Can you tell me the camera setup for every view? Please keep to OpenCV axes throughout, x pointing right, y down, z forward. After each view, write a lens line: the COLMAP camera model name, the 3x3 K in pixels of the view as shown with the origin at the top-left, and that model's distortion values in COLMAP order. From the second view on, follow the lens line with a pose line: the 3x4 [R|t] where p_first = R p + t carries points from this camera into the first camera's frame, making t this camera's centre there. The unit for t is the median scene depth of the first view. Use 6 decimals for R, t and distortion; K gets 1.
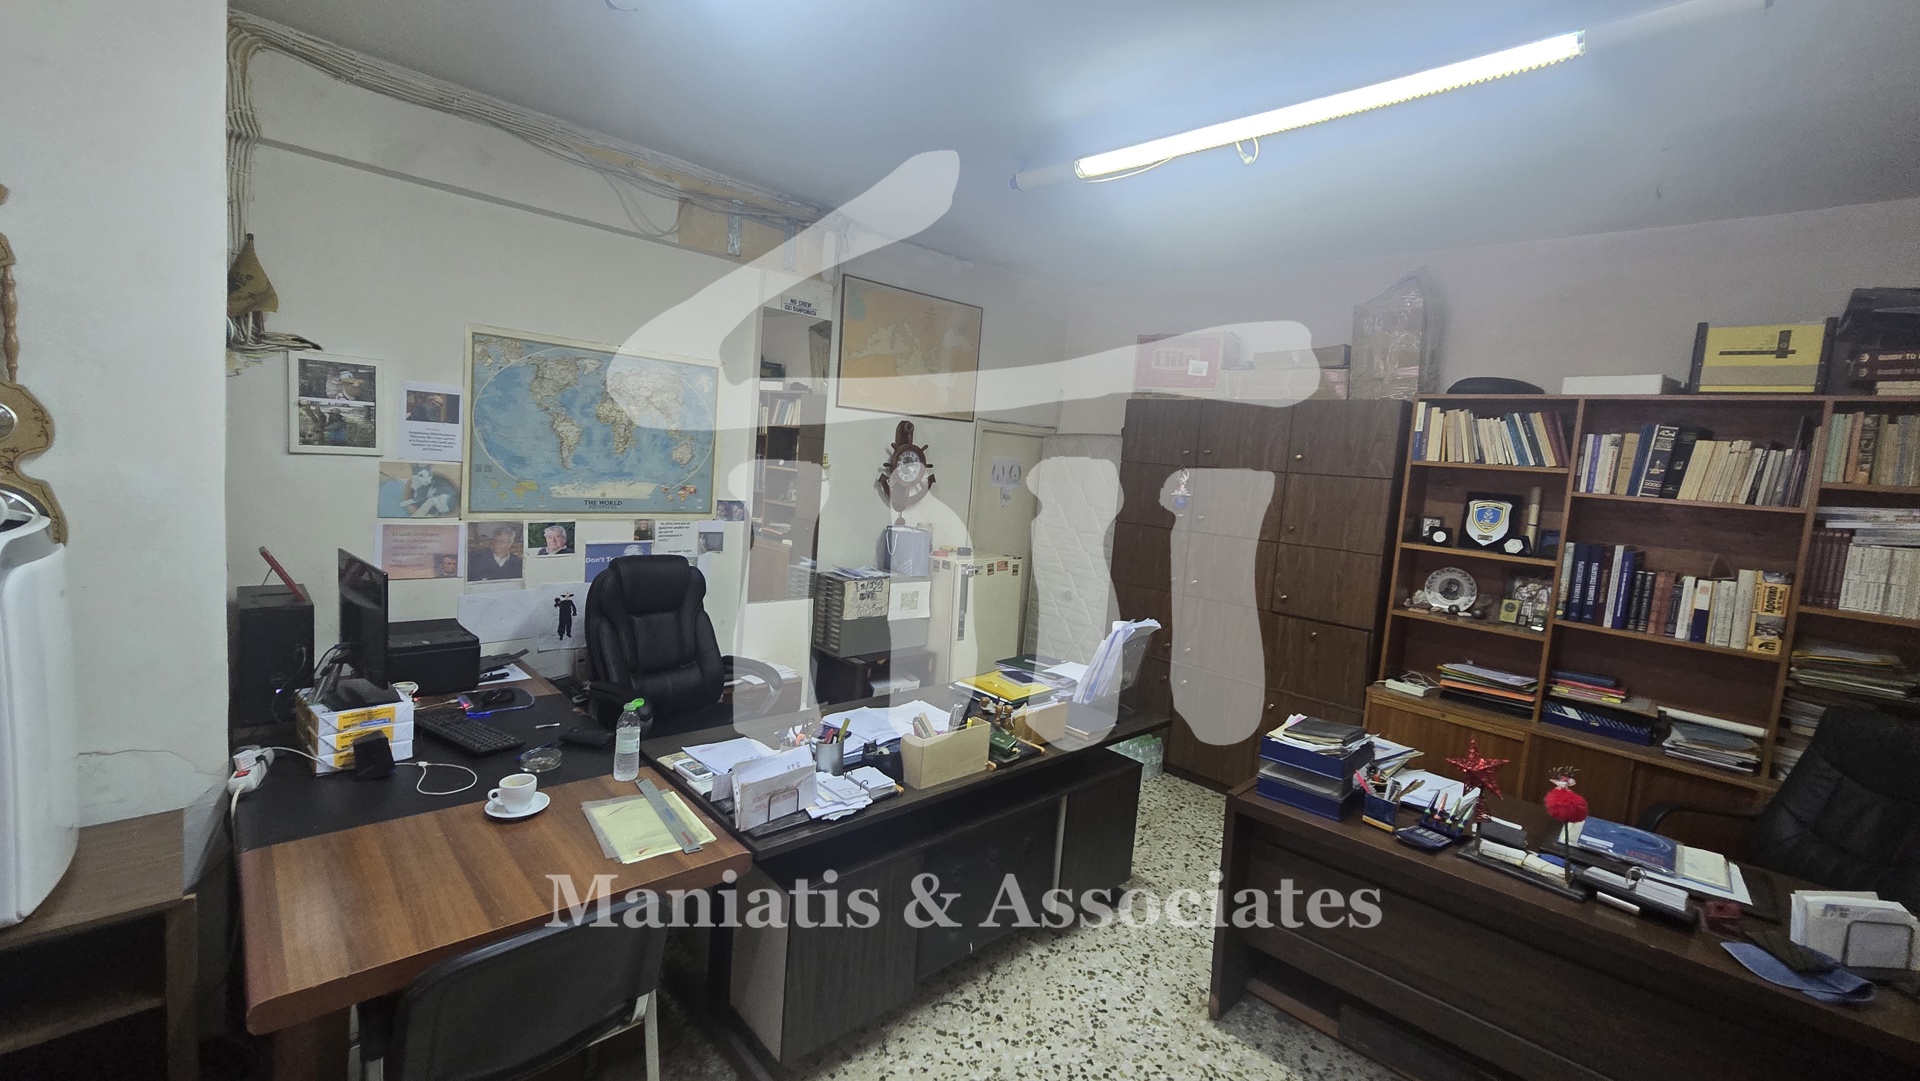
lens RADIAL K [[765.3, 0, 954.4], [0, 765.3, 608.0], [0, 0, 1]] dist [-0.001210, 0.000454]
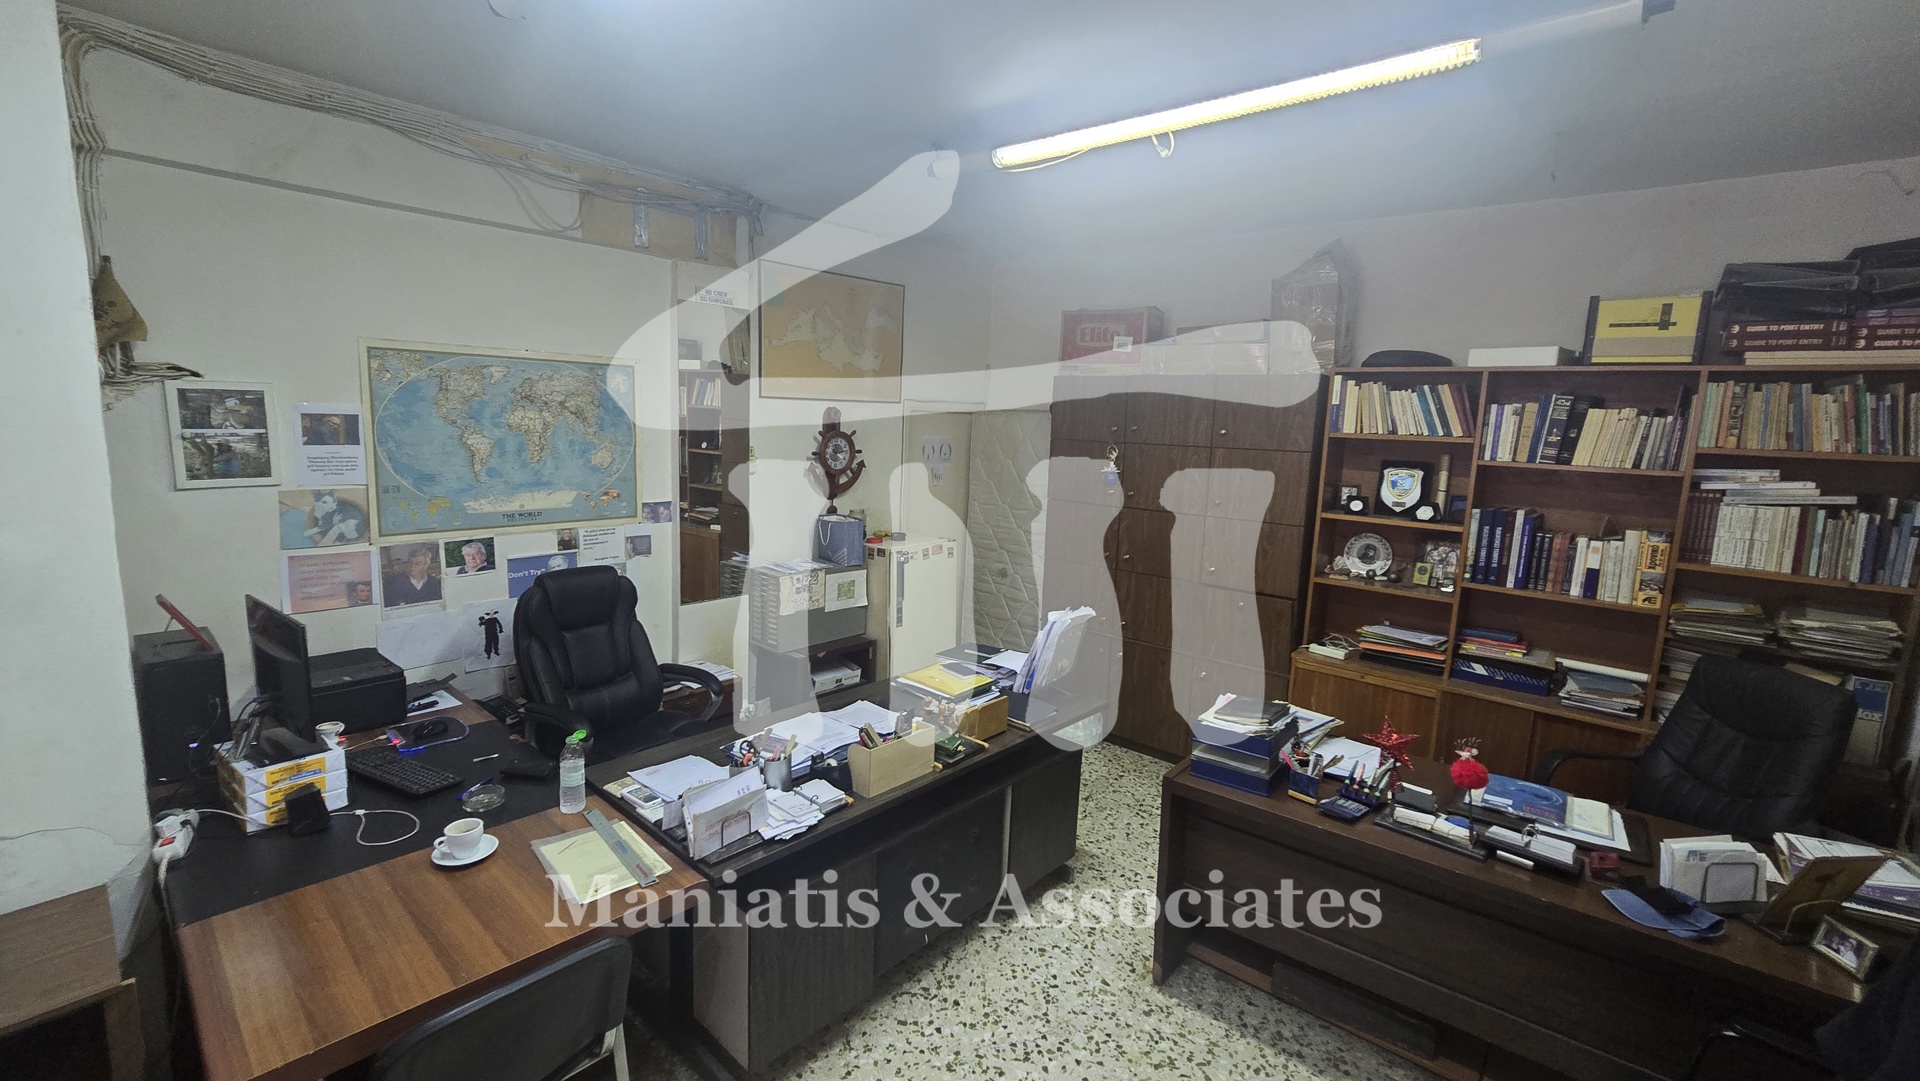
lens RADIAL K [[806.3, 0, 939.3], [0, 806.3, 532.9], [0, 0, 1]] dist [0.002696, -0.003769]
pose [[0.996374, -0.052709, 0.066784, -0.004628], [0.048615, 0.996922, 0.061504, -0.165550], [-0.069821, -0.058034, 0.995870, -0.055660]]
